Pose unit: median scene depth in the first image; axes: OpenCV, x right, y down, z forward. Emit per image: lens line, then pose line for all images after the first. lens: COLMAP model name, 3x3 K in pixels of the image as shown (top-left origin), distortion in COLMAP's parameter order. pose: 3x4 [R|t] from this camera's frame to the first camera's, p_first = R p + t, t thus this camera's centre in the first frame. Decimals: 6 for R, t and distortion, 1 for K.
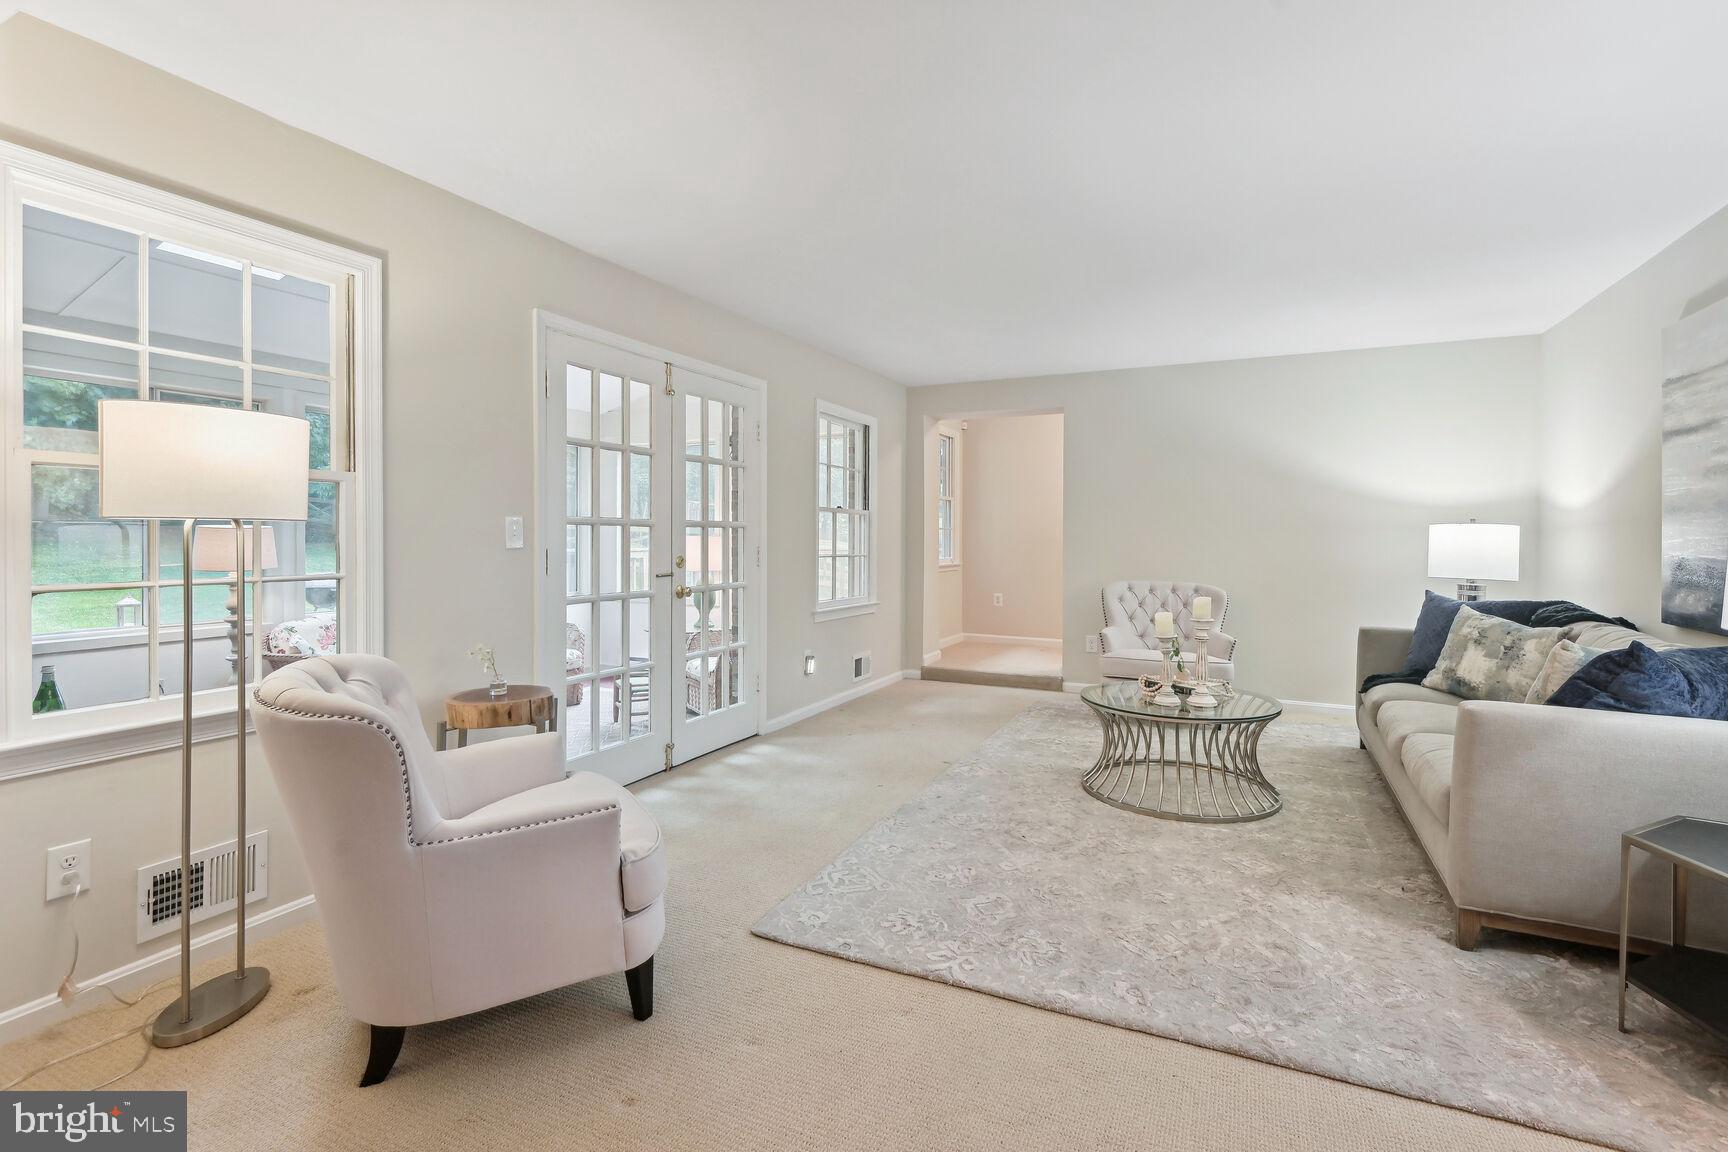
lens RADIAL K [[772.9, 0, 935.6], [0, 772.9, 538.9], [0, 0, 1]] dist [-0.003573, 0.000807]
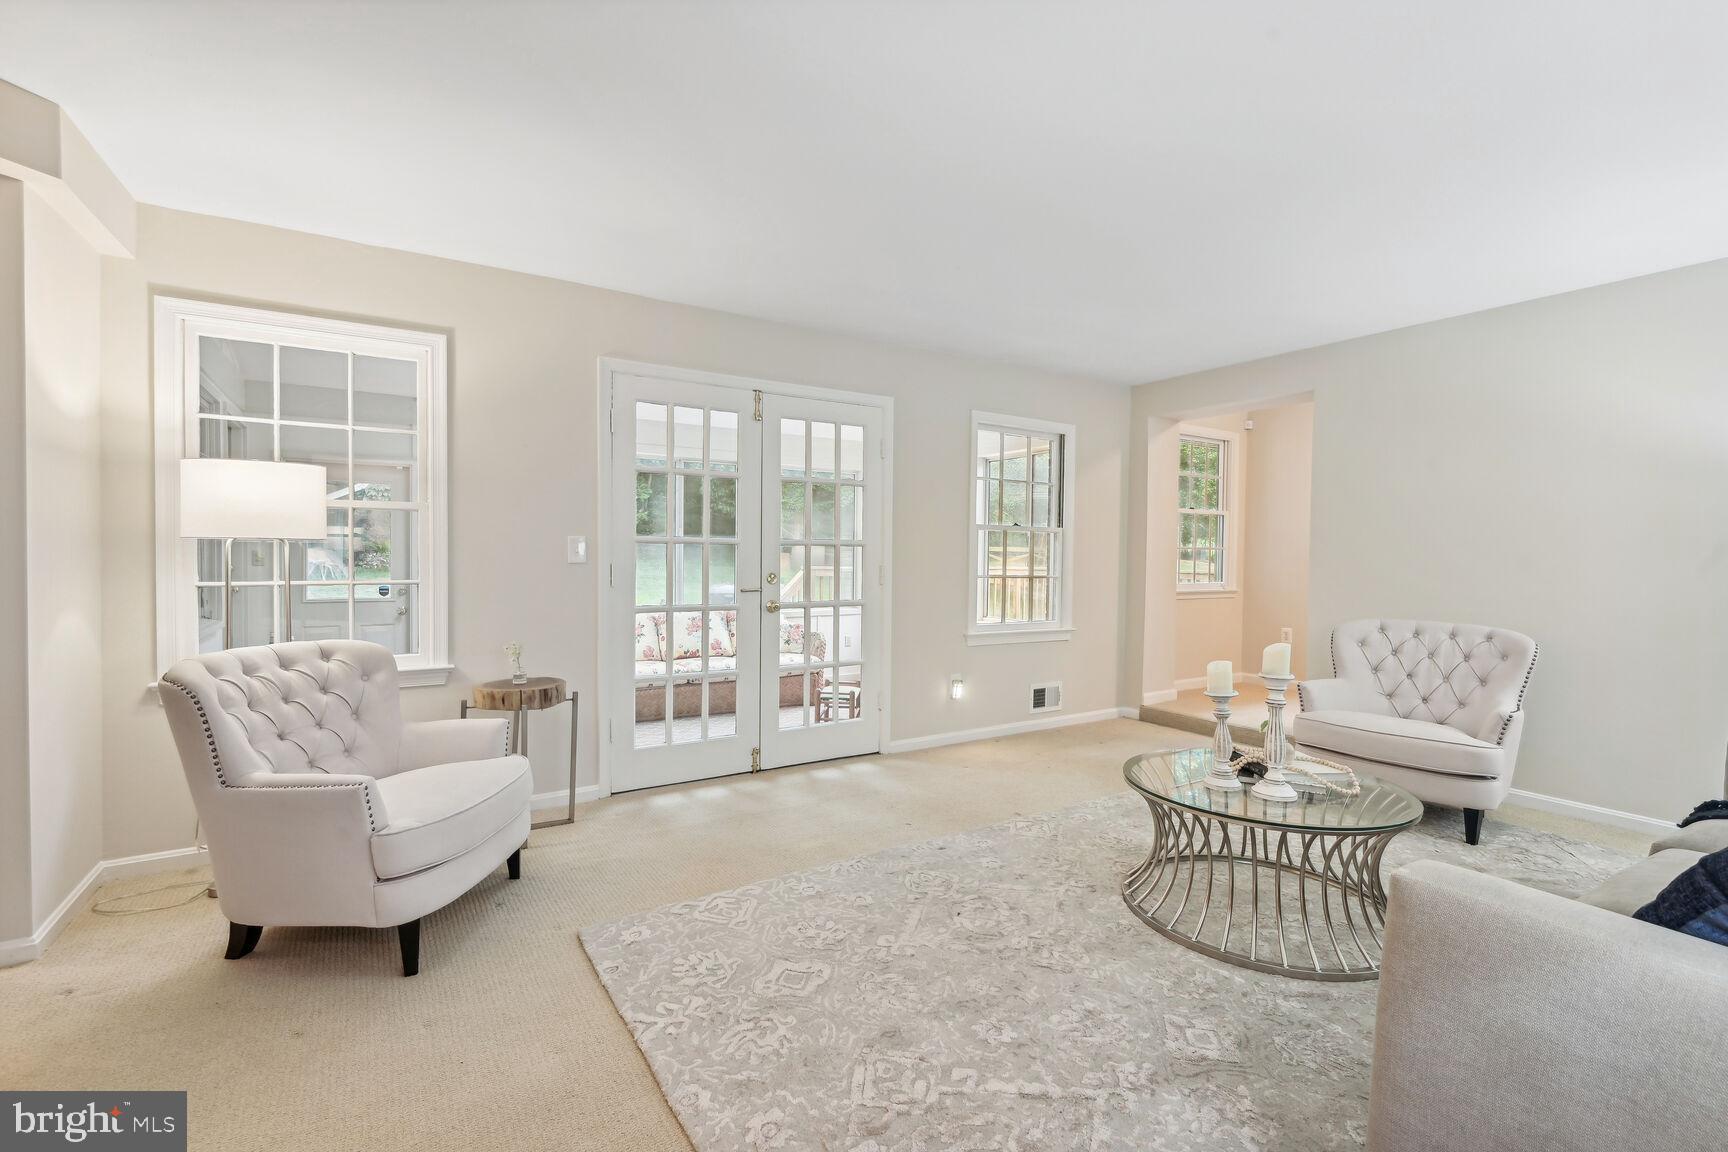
lens RADIAL K [[772.9, 0, 869.8], [0, 772.9, 573.3], [0, 0, 1]] dist [-0.003573, 0.000807]
pose [[0.843057, 0.017800, -0.537529, 0.375514], [-0.008045, 0.999758, 0.020490, 0.000086], [0.537764, -0.012950, 0.842996, 0.195296]]
